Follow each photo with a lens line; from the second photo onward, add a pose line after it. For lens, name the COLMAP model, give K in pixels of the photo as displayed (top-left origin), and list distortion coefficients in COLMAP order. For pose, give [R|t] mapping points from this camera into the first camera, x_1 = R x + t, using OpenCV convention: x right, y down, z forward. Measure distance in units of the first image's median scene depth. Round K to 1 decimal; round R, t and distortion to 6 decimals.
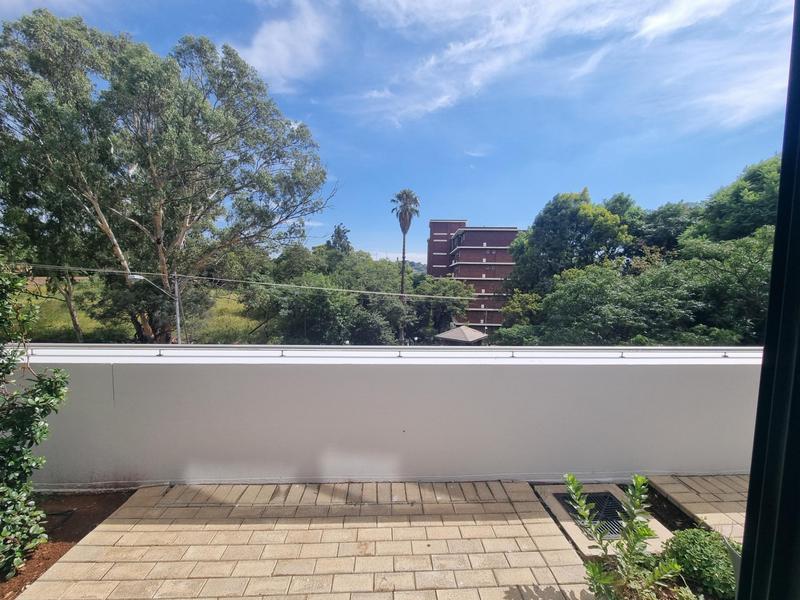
lens RADIAL K [[325.8, 0, 402.1], [0, 325.8, 303.3], [0, 0, 1]] dist [-0.000363, -0.000732]
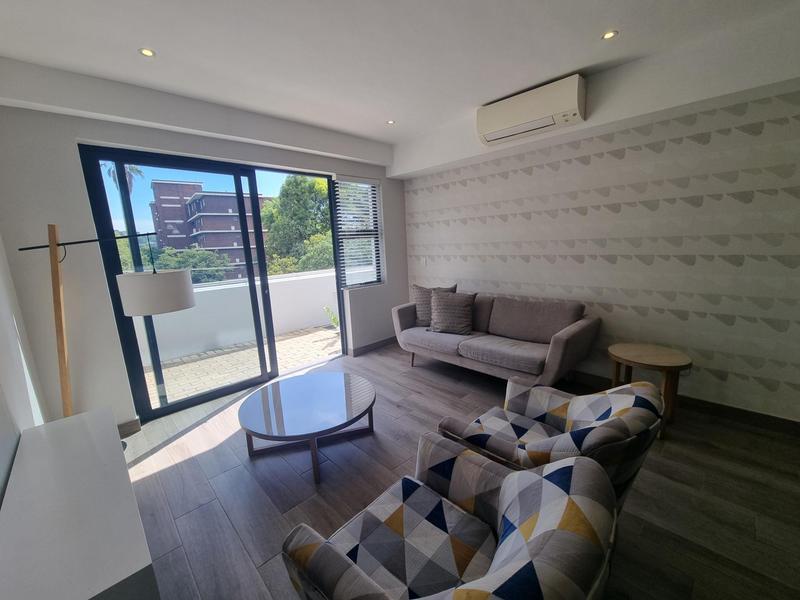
lens RADIAL K [[325.8, 0, 402.1], [0, 325.8, 303.3], [0, 0, 1]] dist [-0.000363, -0.000732]
pose [[0.746203, -0.173517, 0.642707, -0.066843], [0.107573, 0.984175, 0.140810, 0.010327], [-0.656969, -0.035935, 0.753060, -0.131568]]
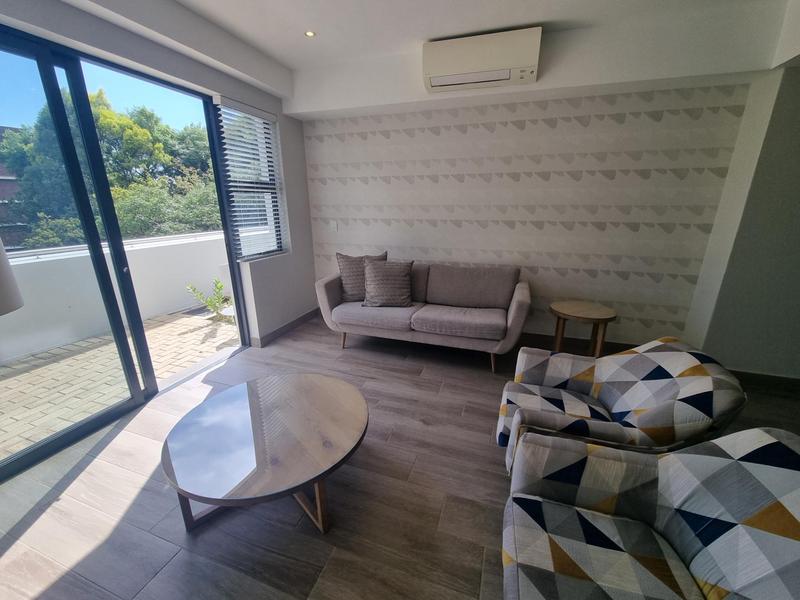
lens RADIAL K [[327.5, 0, 403.6], [0, 327.5, 303.3], [0, 0, 1]] dist [0.000190, -0.000562]
pose [[0.366021, -0.291101, 0.883905, -0.073403], [0.078779, 0.956099, 0.282255, 0.008366], [-0.927266, -0.033678, 0.372885, -0.091958]]
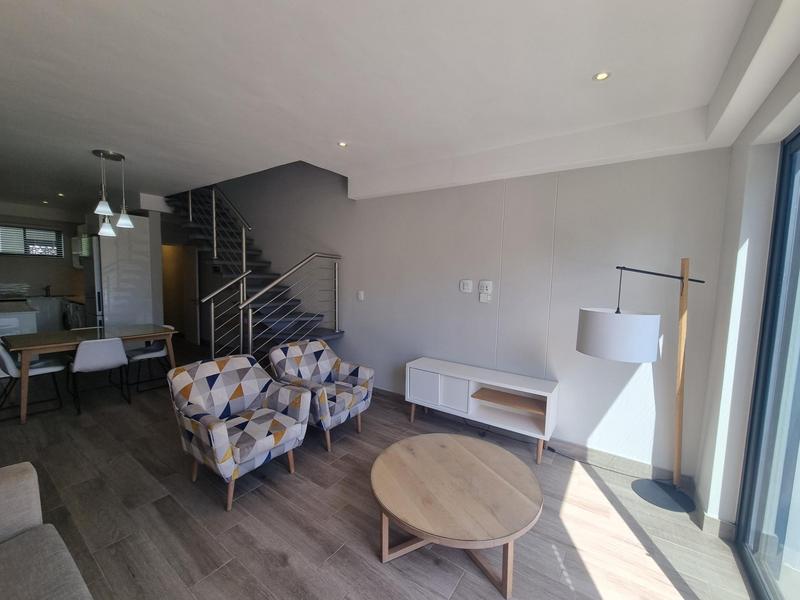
lens RADIAL K [[325.8, 0, 402.1], [0, 325.8, 303.3], [0, 0, 1]] dist [-0.000363, -0.000732]
pose [[-0.611232, 0.039122, -0.790484, 0.035593], [-0.098162, 0.987318, 0.124766, 0.000450], [0.785340, 0.153857, -0.599640, -0.012532]]
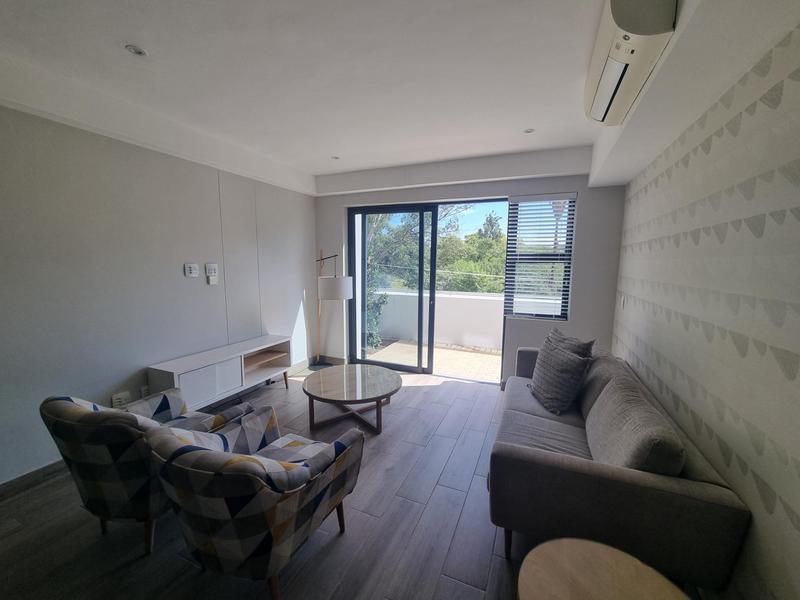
lens RADIAL K [[325.8, 0, 402.1], [0, 325.8, 303.3], [0, 0, 1]] dist [-0.000363, -0.000732]
pose [[0.898619, 0.047989, -0.436098, 0.041395], [-0.030644, 0.998438, 0.046725, 0.011650], [0.437659, -0.028624, 0.898685, -0.148524]]
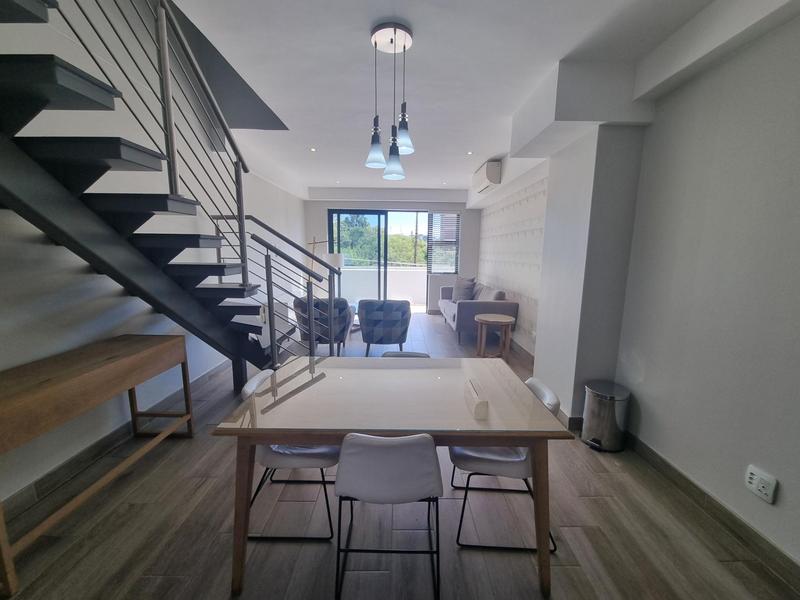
lens RADIAL K [[325.8, 0, 402.1], [0, 325.8, 303.3], [0, 0, 1]] dist [-0.000363, -0.000732]
pose [[0.999113, 0.002889, -0.042012, 0.007274], [0.000446, 0.996862, 0.079158, 0.026001], [0.042109, -0.079107, 0.995976, -0.277899]]
